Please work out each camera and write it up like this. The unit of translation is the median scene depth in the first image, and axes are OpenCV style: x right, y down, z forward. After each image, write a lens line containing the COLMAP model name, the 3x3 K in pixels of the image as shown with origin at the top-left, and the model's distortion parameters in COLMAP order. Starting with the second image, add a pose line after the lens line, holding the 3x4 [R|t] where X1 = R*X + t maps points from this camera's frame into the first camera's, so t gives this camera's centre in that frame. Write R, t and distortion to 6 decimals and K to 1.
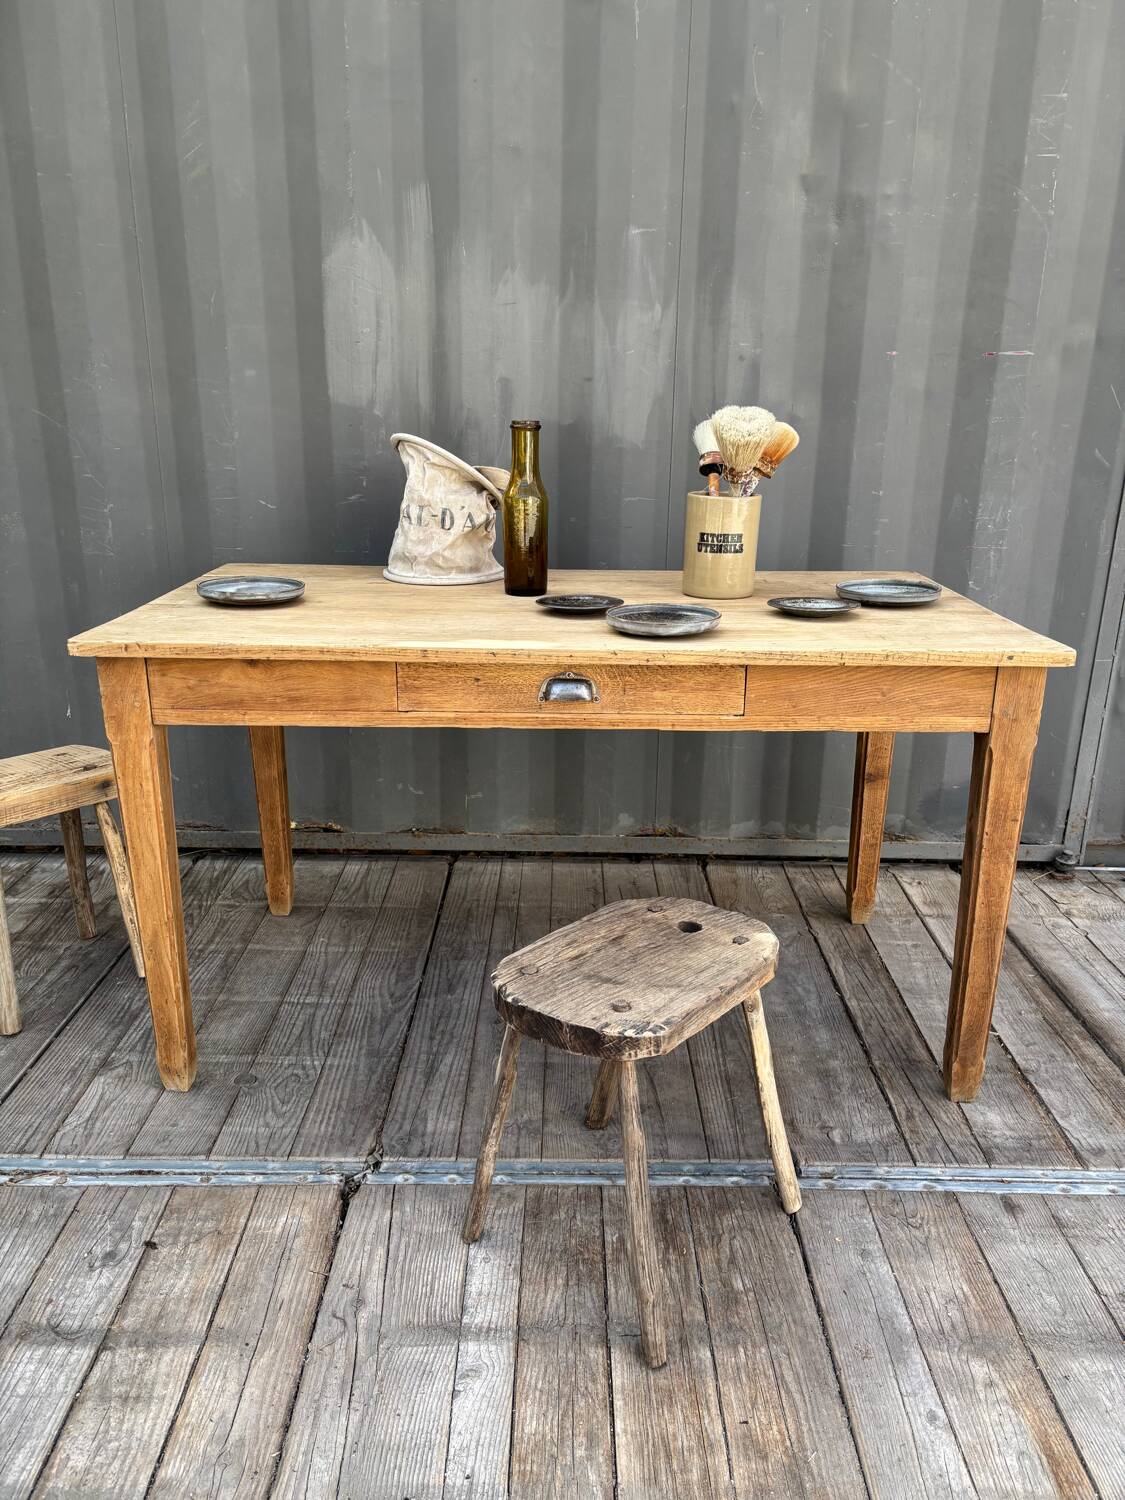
lens RADIAL K [[1133.2, 0, 568.0], [0, 1133.2, 749.2], [0, 0, 1]] dist [0.044936, -0.050111]
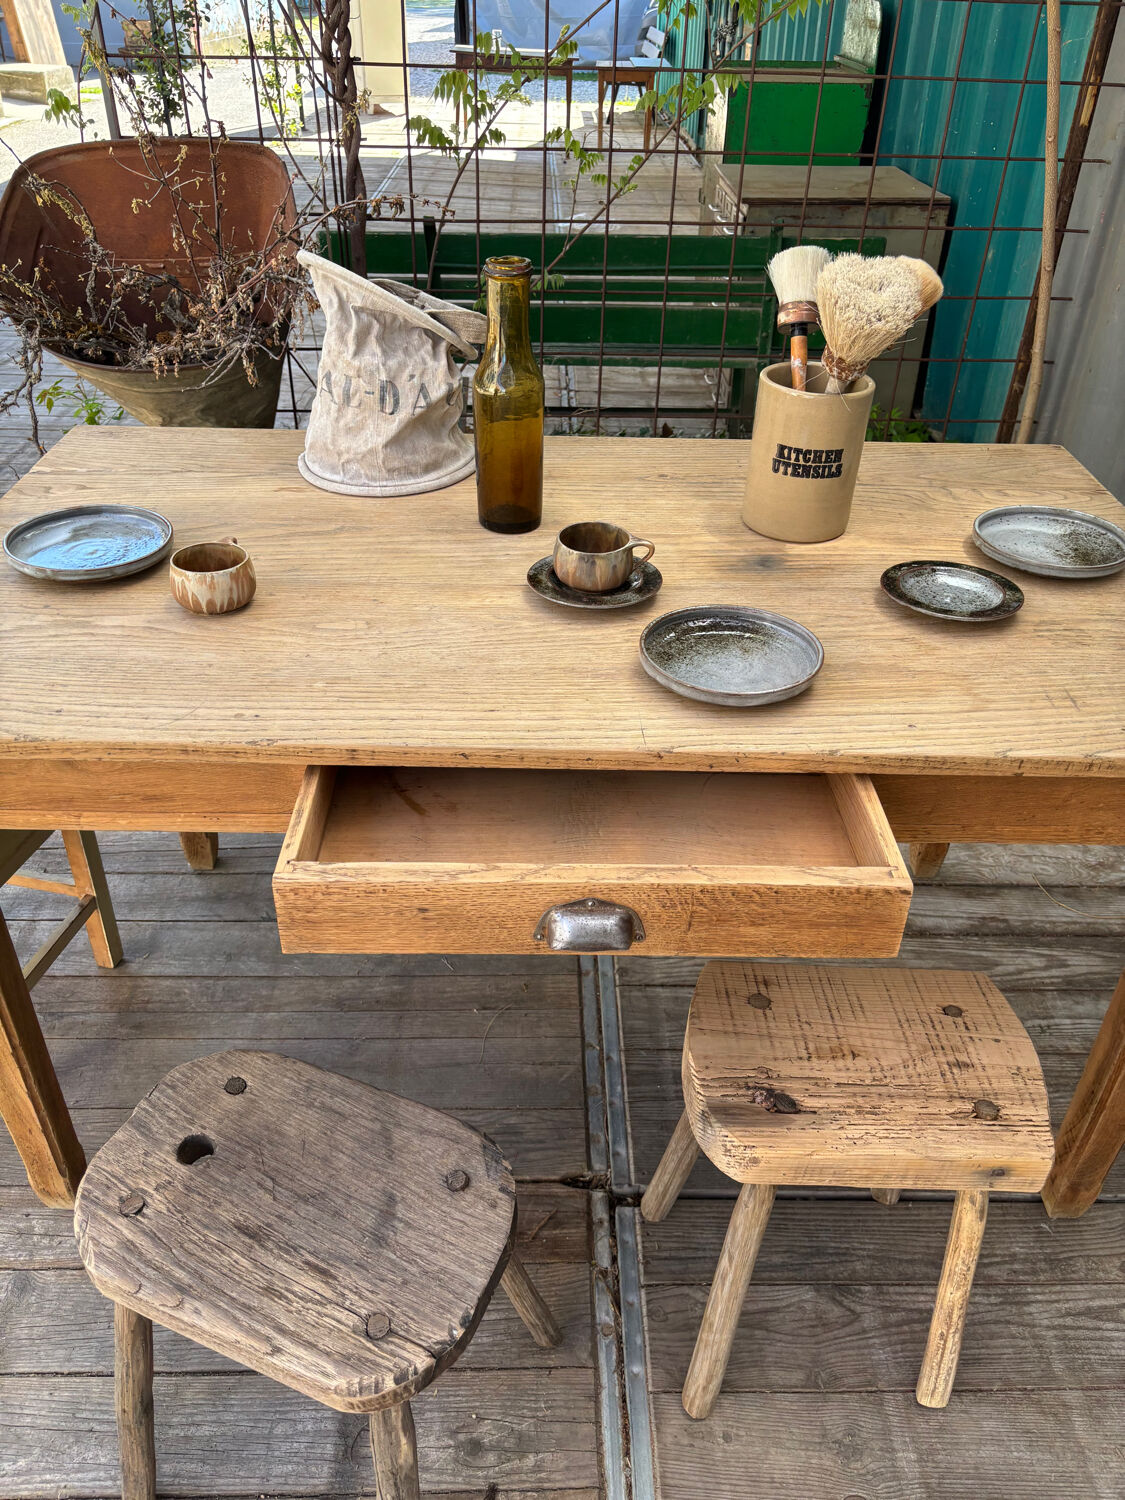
lens RADIAL K [[1134.5, 0, 564.3], [0, 1134.5, 757.0], [0, 0, 1]] dist [0.047909, -0.058612]
pose [[0.019799, 0.559662, -0.828484, 0.000524], [-0.322627, 0.787894, 0.524533, -0.308827], [0.946319, 0.256906, 0.196162, 0.611468]]
